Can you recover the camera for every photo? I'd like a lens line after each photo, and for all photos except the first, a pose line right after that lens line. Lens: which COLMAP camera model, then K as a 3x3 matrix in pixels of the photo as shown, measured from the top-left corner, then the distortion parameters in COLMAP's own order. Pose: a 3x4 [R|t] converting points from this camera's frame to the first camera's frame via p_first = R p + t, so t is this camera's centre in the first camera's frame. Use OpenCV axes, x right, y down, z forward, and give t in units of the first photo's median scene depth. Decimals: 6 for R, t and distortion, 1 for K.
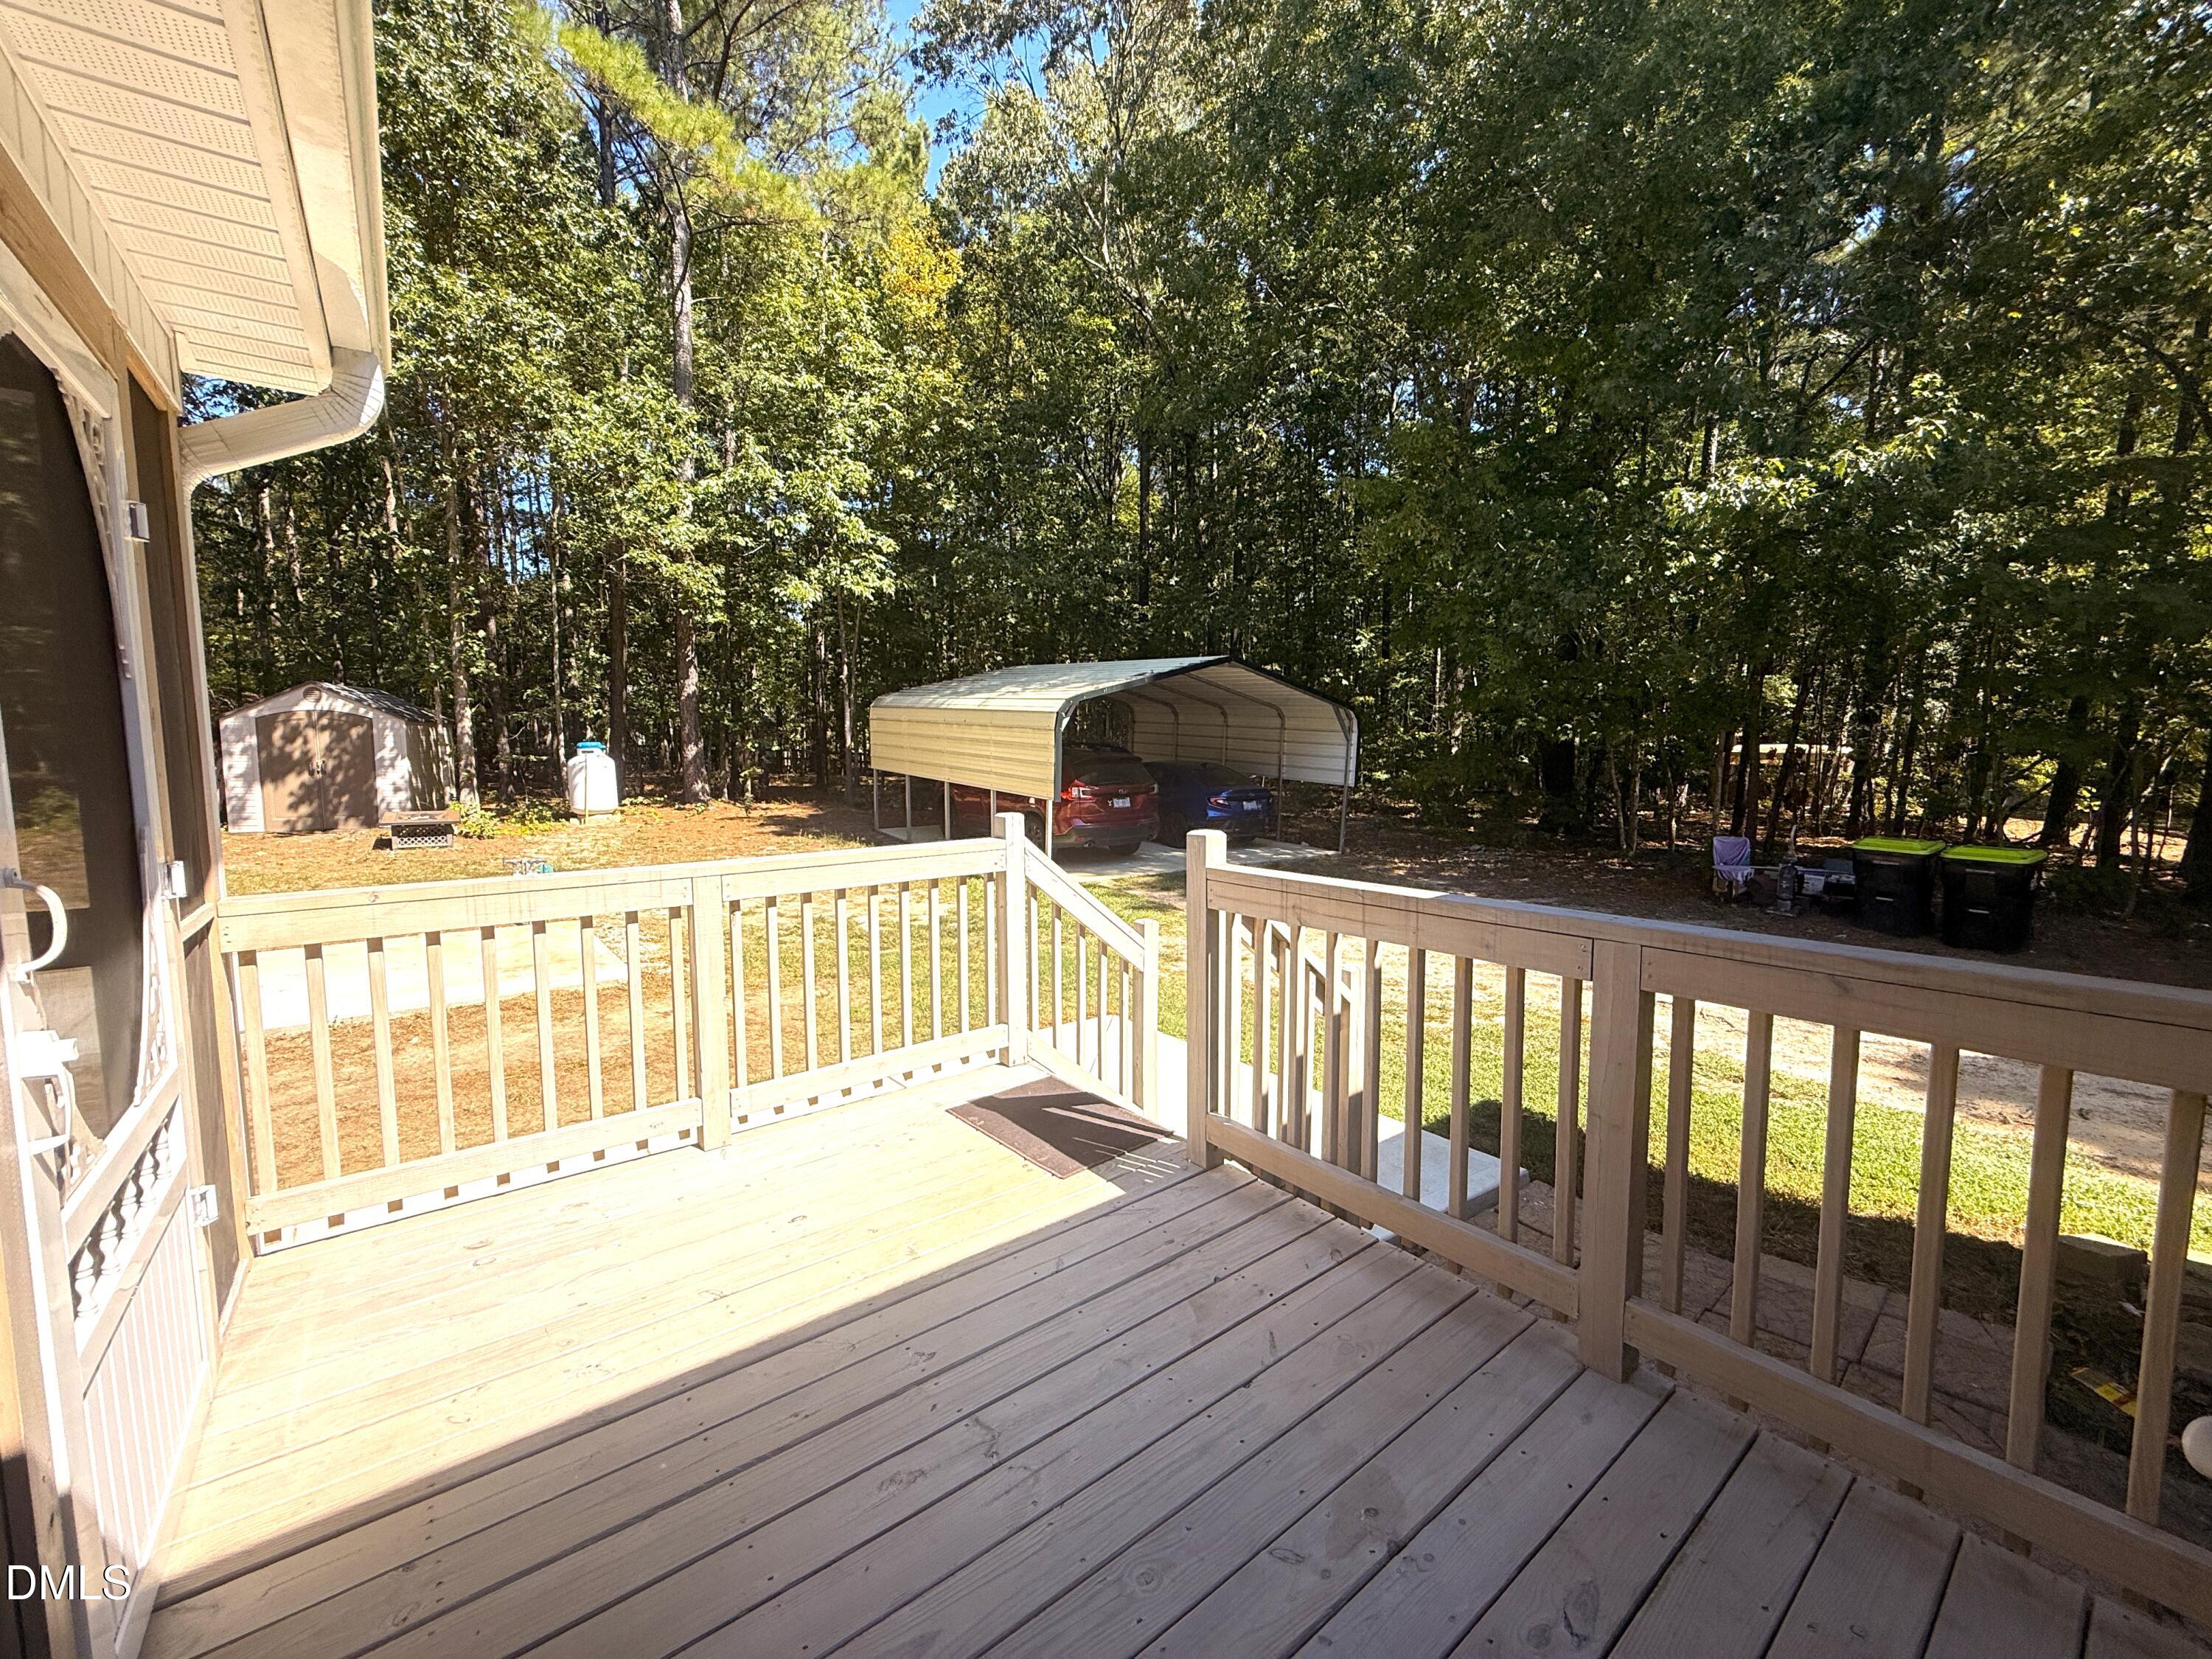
lens RADIAL K [[877.2, 0, 1102.5], [0, 877.2, 848.6], [0, 0, 1]] dist [-0.002149, 0.000682]
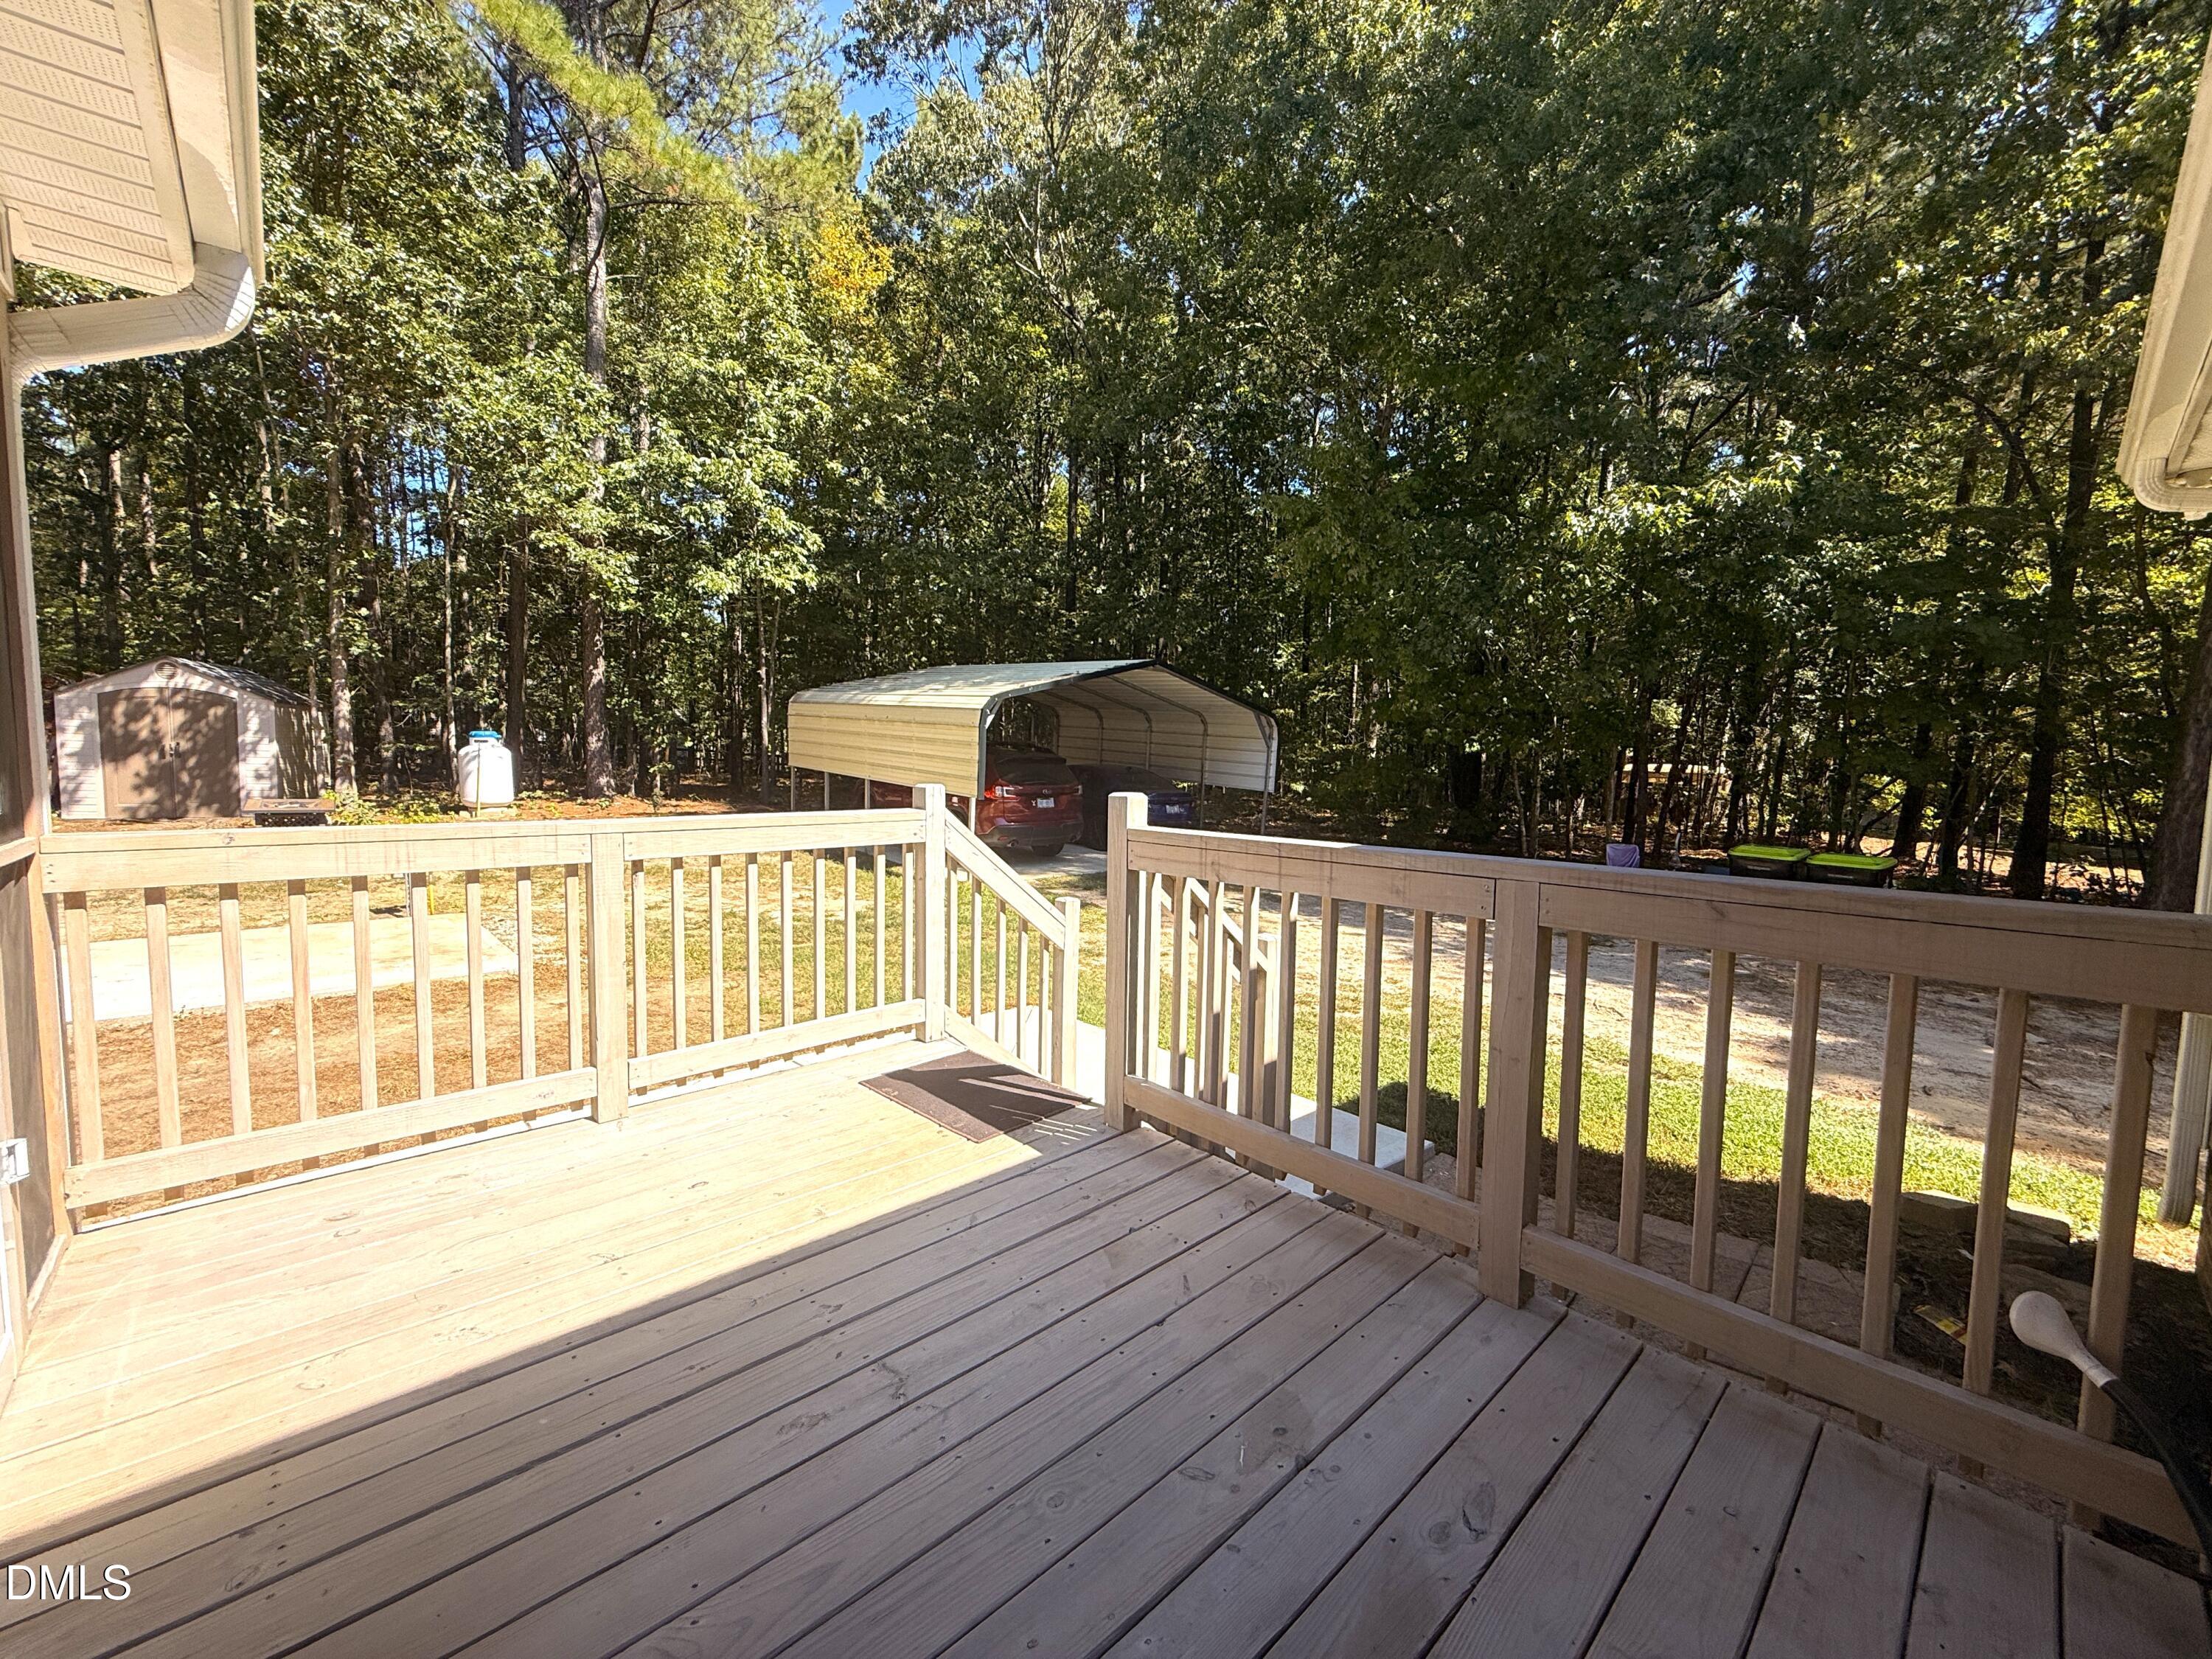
lens RADIAL K [[877.2, 0, 1102.4], [0, 877.2, 846.8], [0, 0, 1]] dist [-0.002149, 0.000682]
pose [[0.996043, 0.016116, 0.087394, 0.000235], [-0.015132, 0.999815, -0.011911, 0.006078], [-0.087570, 0.010541, 0.996103, 0.000367]]
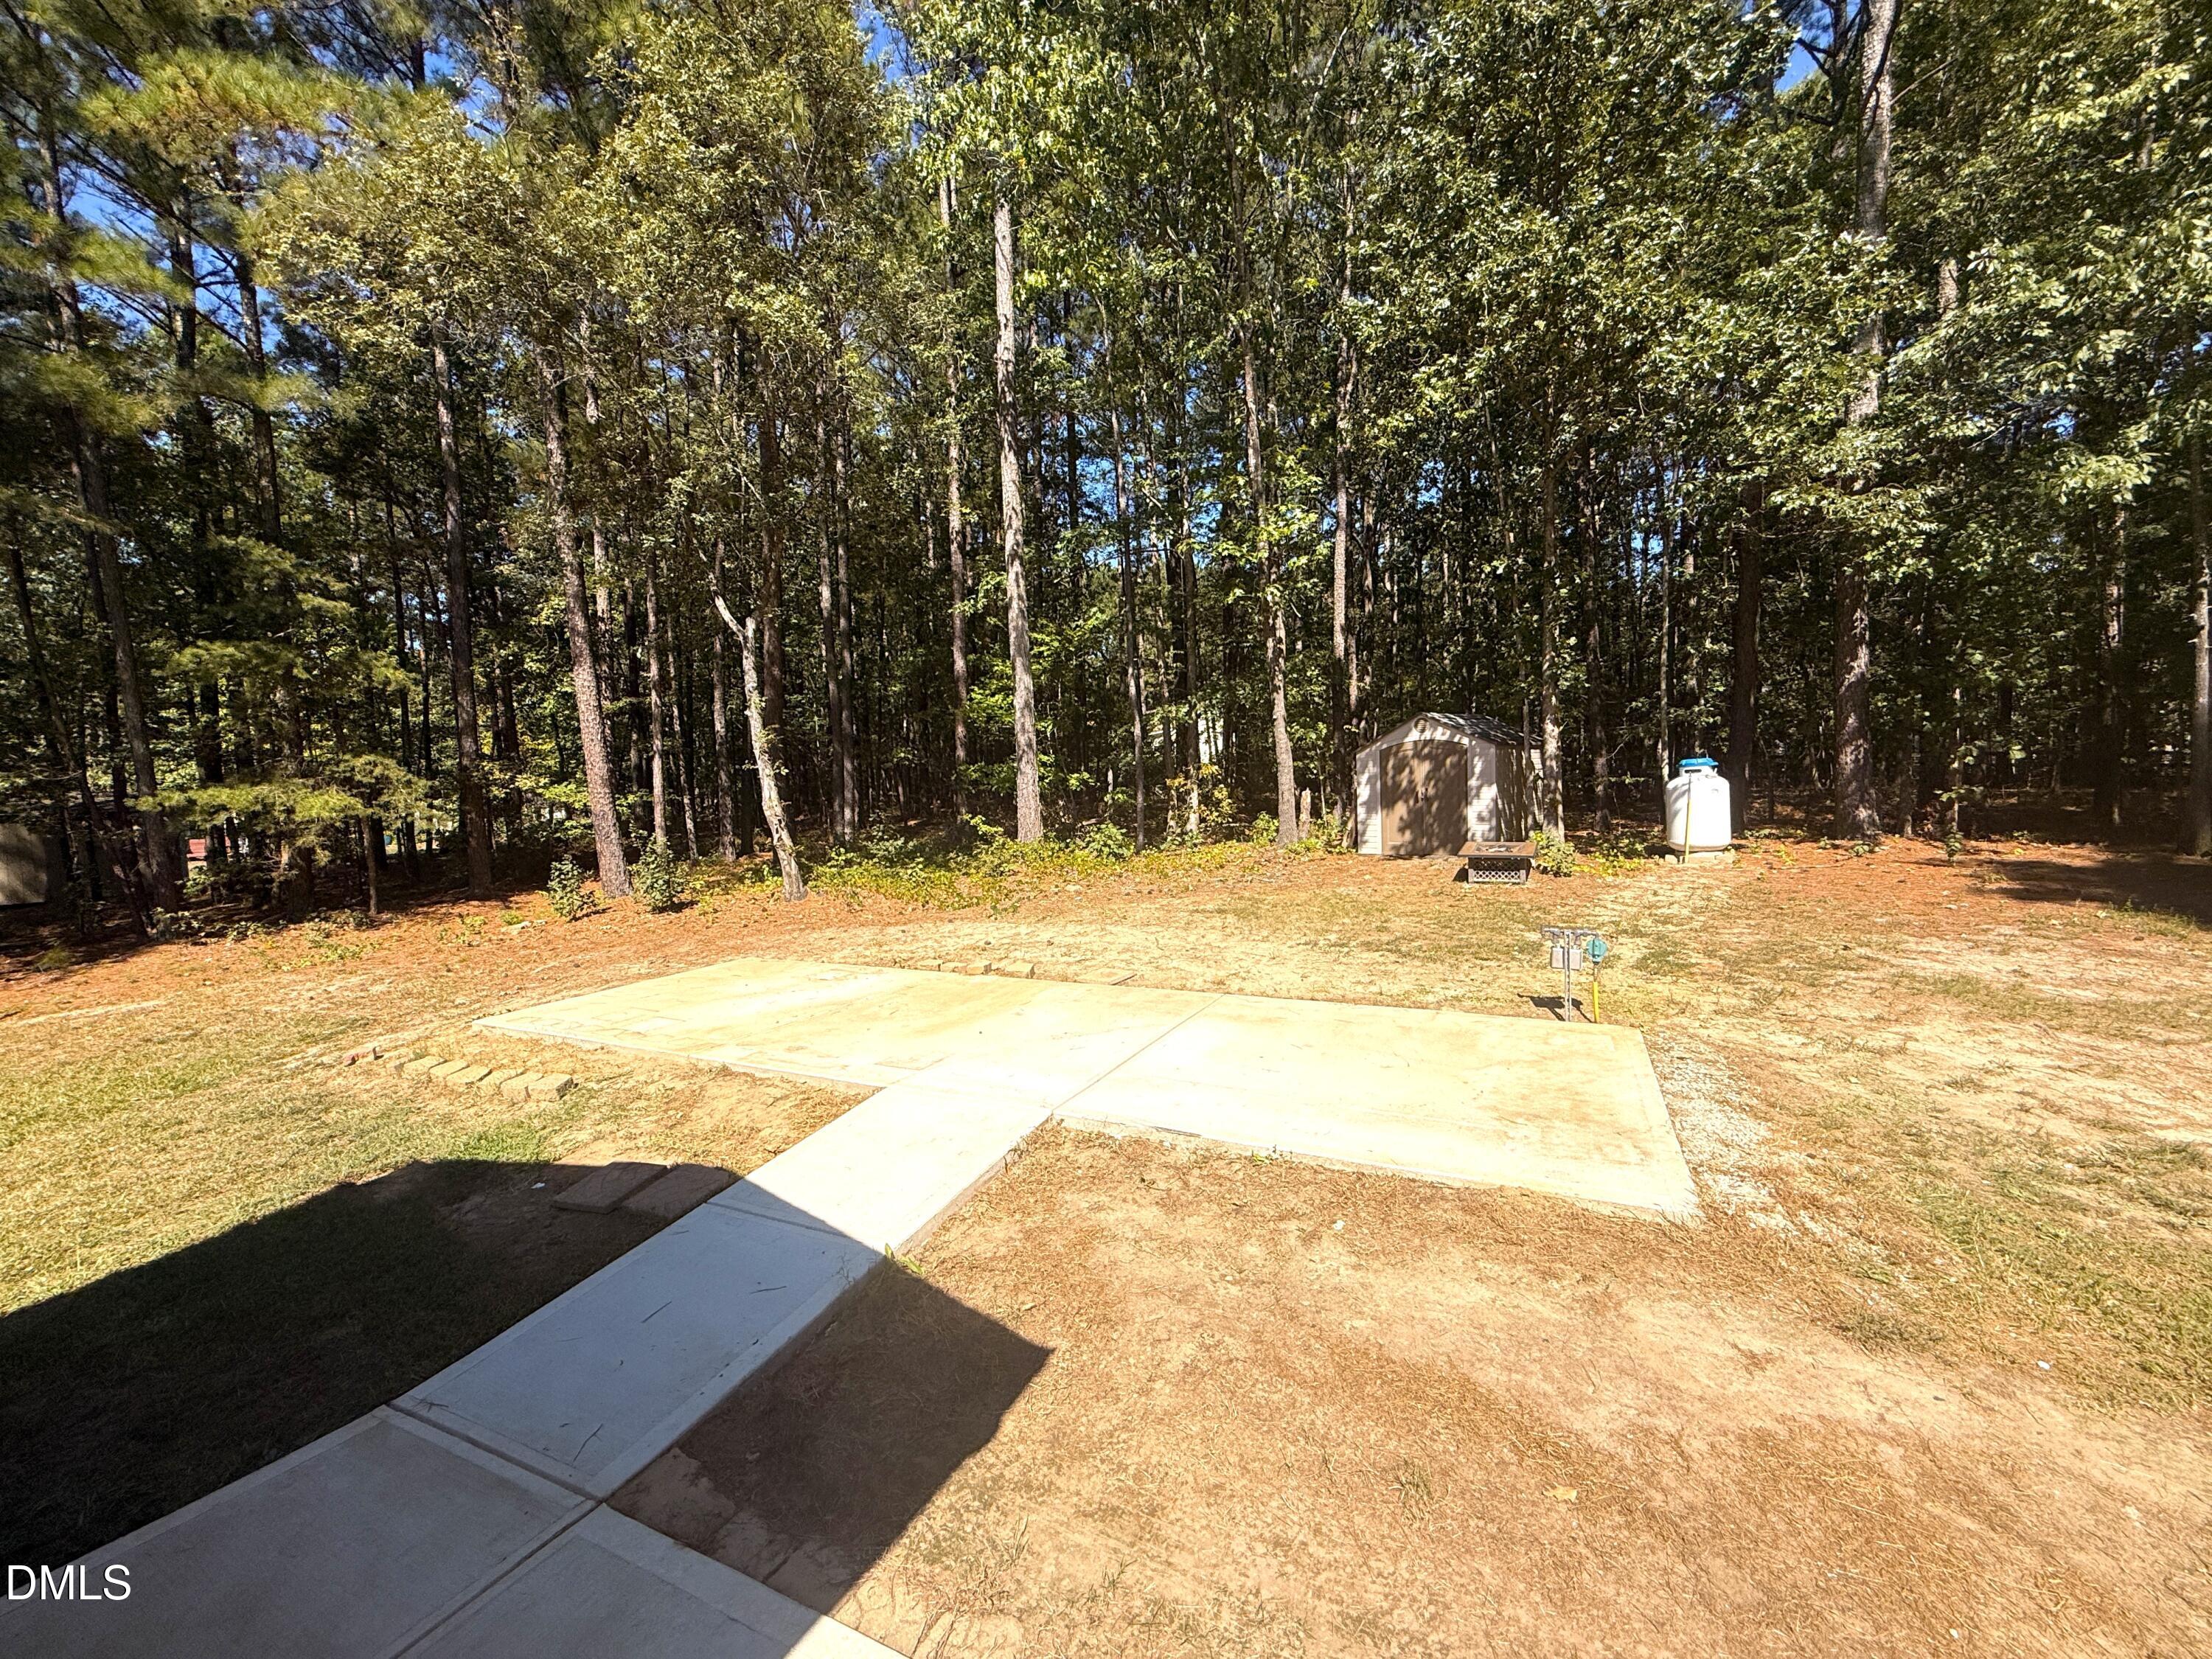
lens RADIAL K [[877.2, 0, 1107.7], [0, 877.2, 826.9], [0, 0, 1]] dist [-0.002149, 0.000682]
pose [[0.410342, 0.030217, -0.911431, -0.103941], [-0.057796, 0.998303, 0.007077, -0.041979], [0.910099, 0.049773, 0.411392, 0.242763]]
